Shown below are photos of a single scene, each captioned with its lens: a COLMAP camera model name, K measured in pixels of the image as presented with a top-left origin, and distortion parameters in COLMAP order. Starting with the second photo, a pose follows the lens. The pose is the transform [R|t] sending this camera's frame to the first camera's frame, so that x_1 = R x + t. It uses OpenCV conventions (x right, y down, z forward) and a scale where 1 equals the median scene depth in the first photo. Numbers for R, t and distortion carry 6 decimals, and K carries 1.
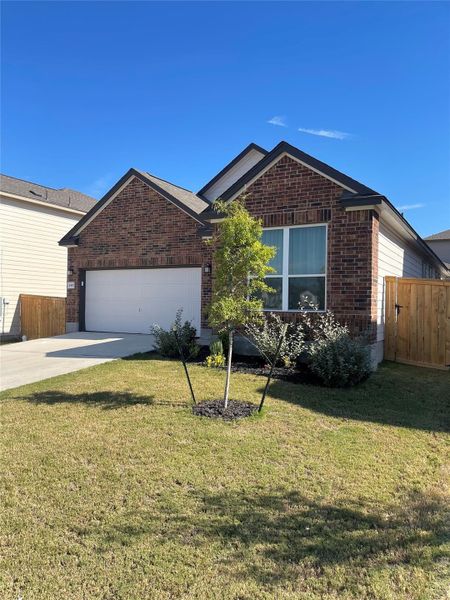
lens RADIAL K [[453.0, 0, 224.6], [0, 453.0, 298.7], [0, 0, 1]] dist [-0.001049, -0.002205]
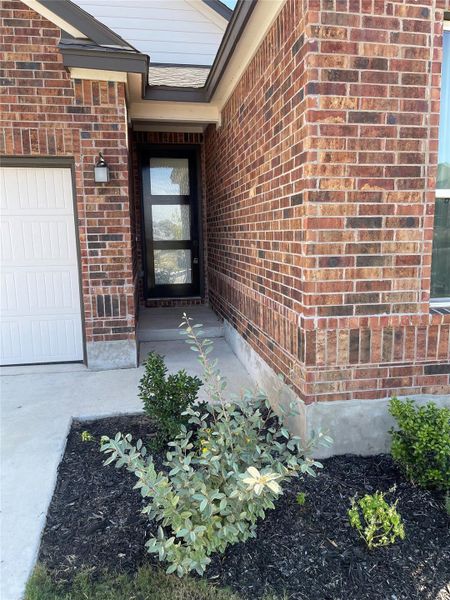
lens RADIAL K [[453.0, 0, 225.4], [0, 453.0, 306.2], [0, 0, 1]] dist [-0.001049, -0.002205]
pose [[0.770812, -0.126635, 0.624349, -0.171908], [0.019264, 0.984229, 0.175844, -0.021361], [-0.636771, -0.123515, 0.761096, 0.588741]]
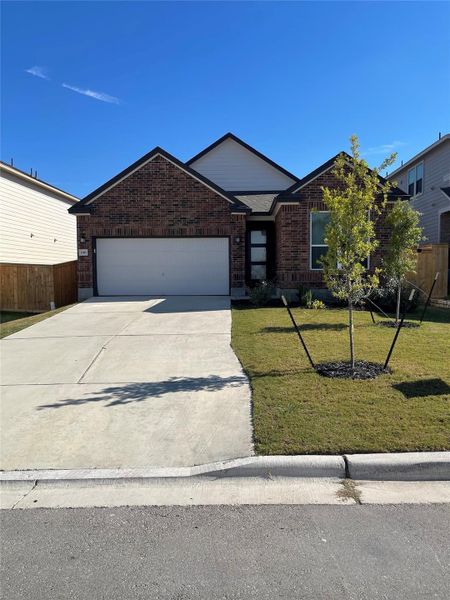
lens RADIAL K [[453.0, 0, 226.9], [0, 453.0, 301.1], [0, 0, 1]] dist [-0.001049, -0.002205]
pose [[0.886546, -0.047727, 0.460173, -0.571504], [0.014241, 0.997008, 0.075969, 0.008119], [-0.462422, -0.060797, 0.884573, -0.084539]]
